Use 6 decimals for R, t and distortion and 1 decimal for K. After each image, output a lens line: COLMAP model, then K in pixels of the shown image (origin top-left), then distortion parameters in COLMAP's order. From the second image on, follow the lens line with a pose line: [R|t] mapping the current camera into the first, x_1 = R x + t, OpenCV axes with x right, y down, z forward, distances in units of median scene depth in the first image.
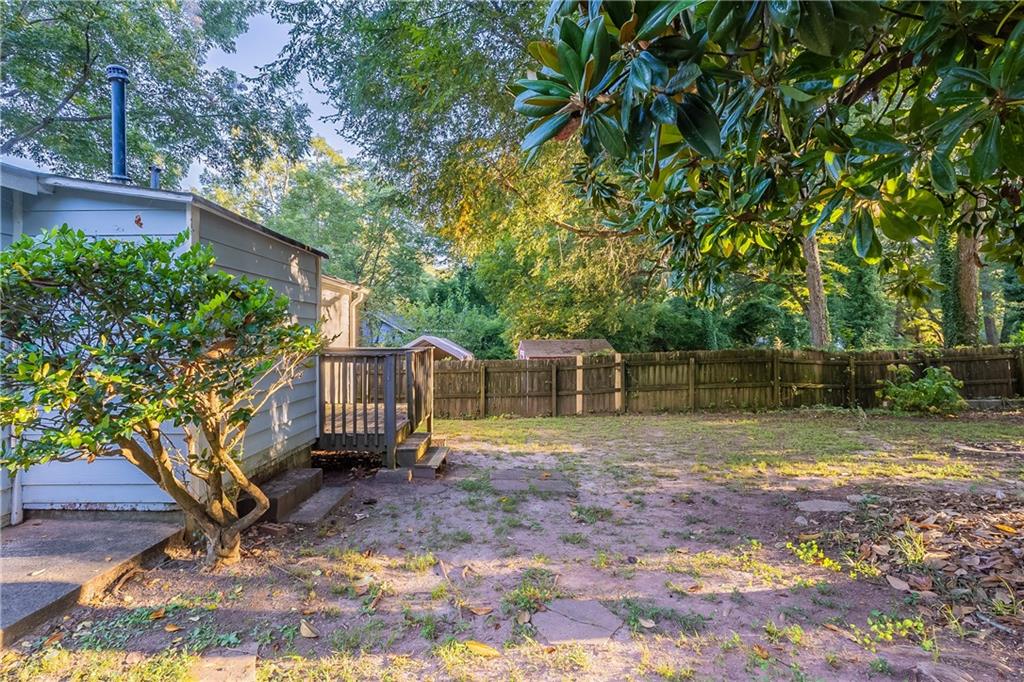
lens RADIAL K [[475.0, 0, 512.0], [0, 475.0, 341.0], [0, 0, 1]] dist [-0.004354, -0.000302]
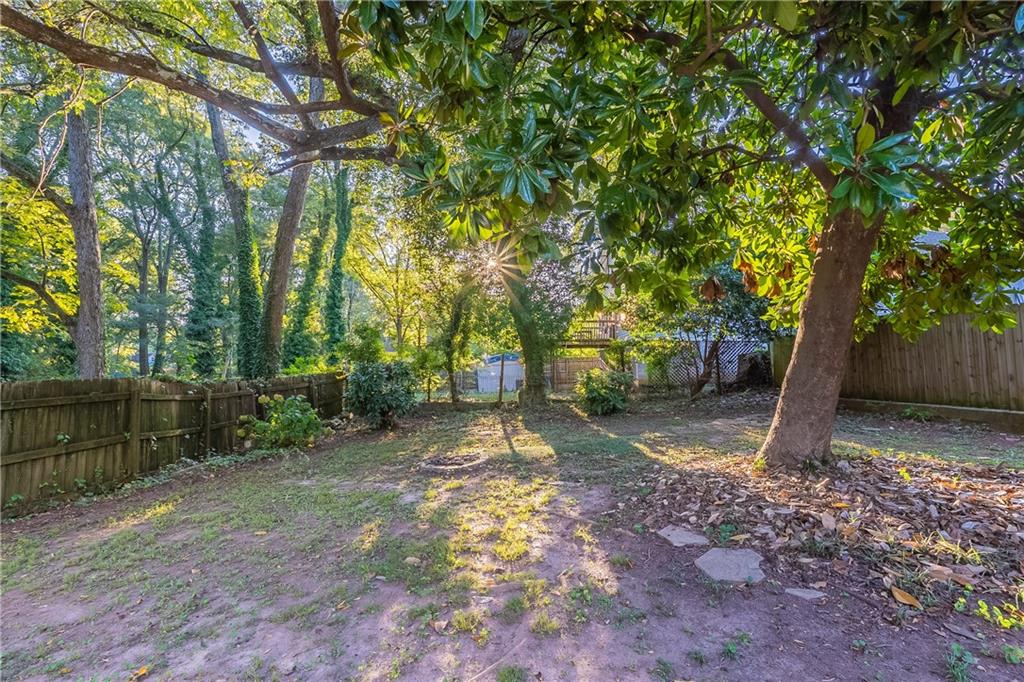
lens RADIAL K [[475.0, 0, 512.0], [0, 475.0, 341.0], [0, 0, 1]] dist [-0.004354, -0.000302]
pose [[0.022744, 0.070929, 0.997222, -0.044775], [0.012475, 0.997382, -0.071225, 0.017402], [-0.999663, 0.014060, 0.021799, 0.499201]]
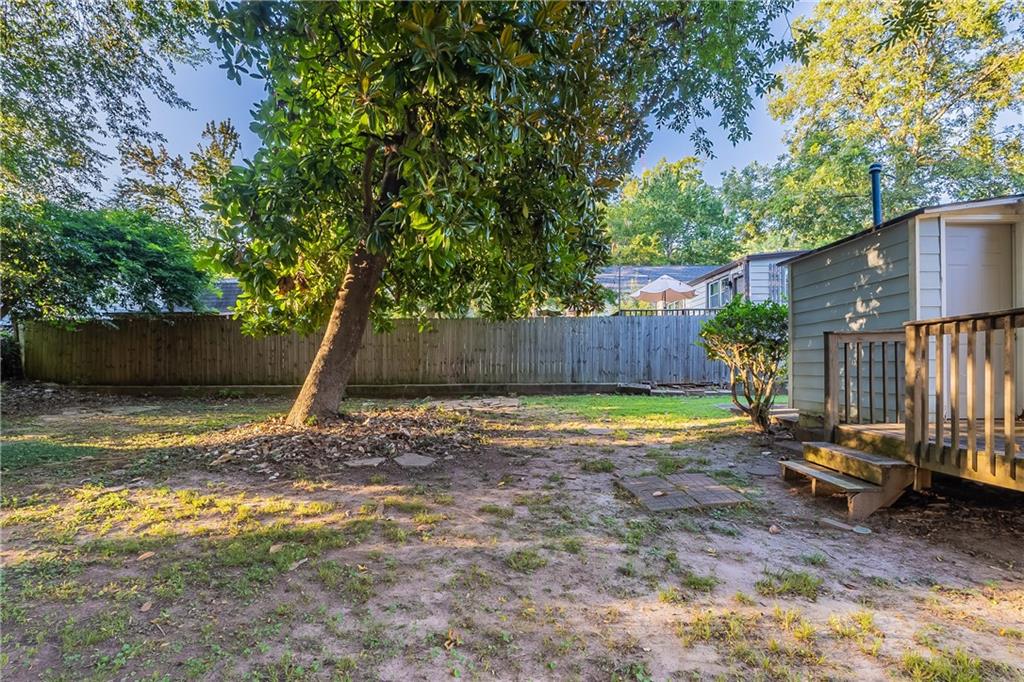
lens RADIAL K [[475.0, 0, 512.0], [0, 475.0, 341.0], [0, 0, 1]] dist [-0.004354, -0.000302]
pose [[-0.999926, 0.012201, -0.000153, 0.151494], [0.012193, 0.998616, -0.051153, 0.037495], [-0.000471, -0.051151, -0.998691, 0.877455]]
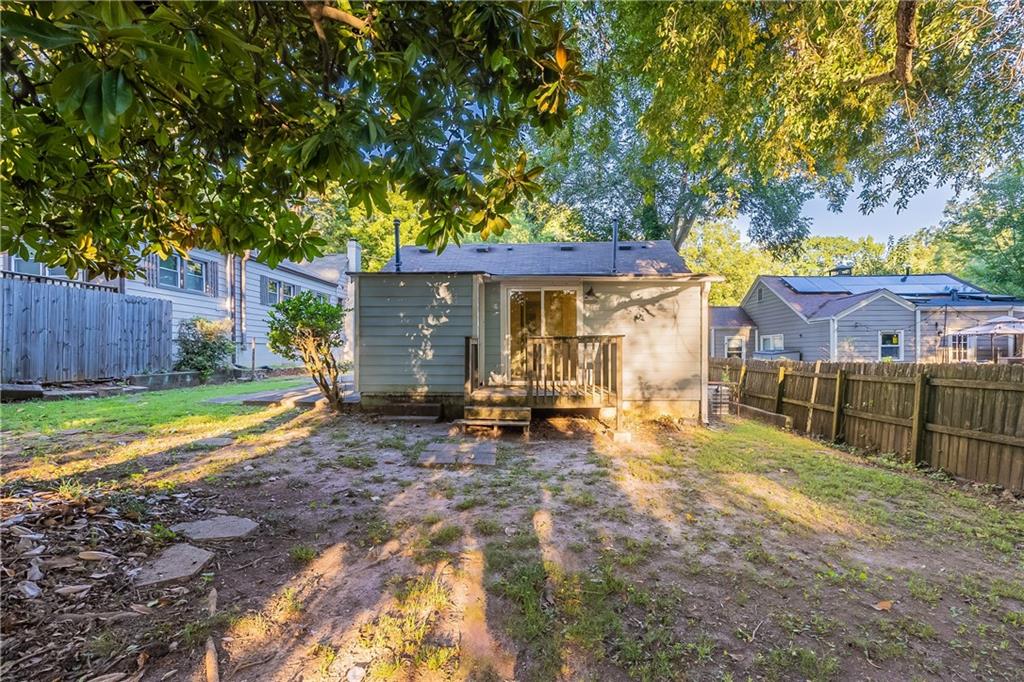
lens RADIAL K [[475.0, 0, 512.0], [0, 475.0, 341.0], [0, 0, 1]] dist [-0.004354, -0.000302]
pose [[-0.038073, -0.022197, -0.999028, 0.526062], [-0.004977, 0.999745, -0.022024, 0.031217], [0.999263, 0.004134, -0.038174, 0.559761]]
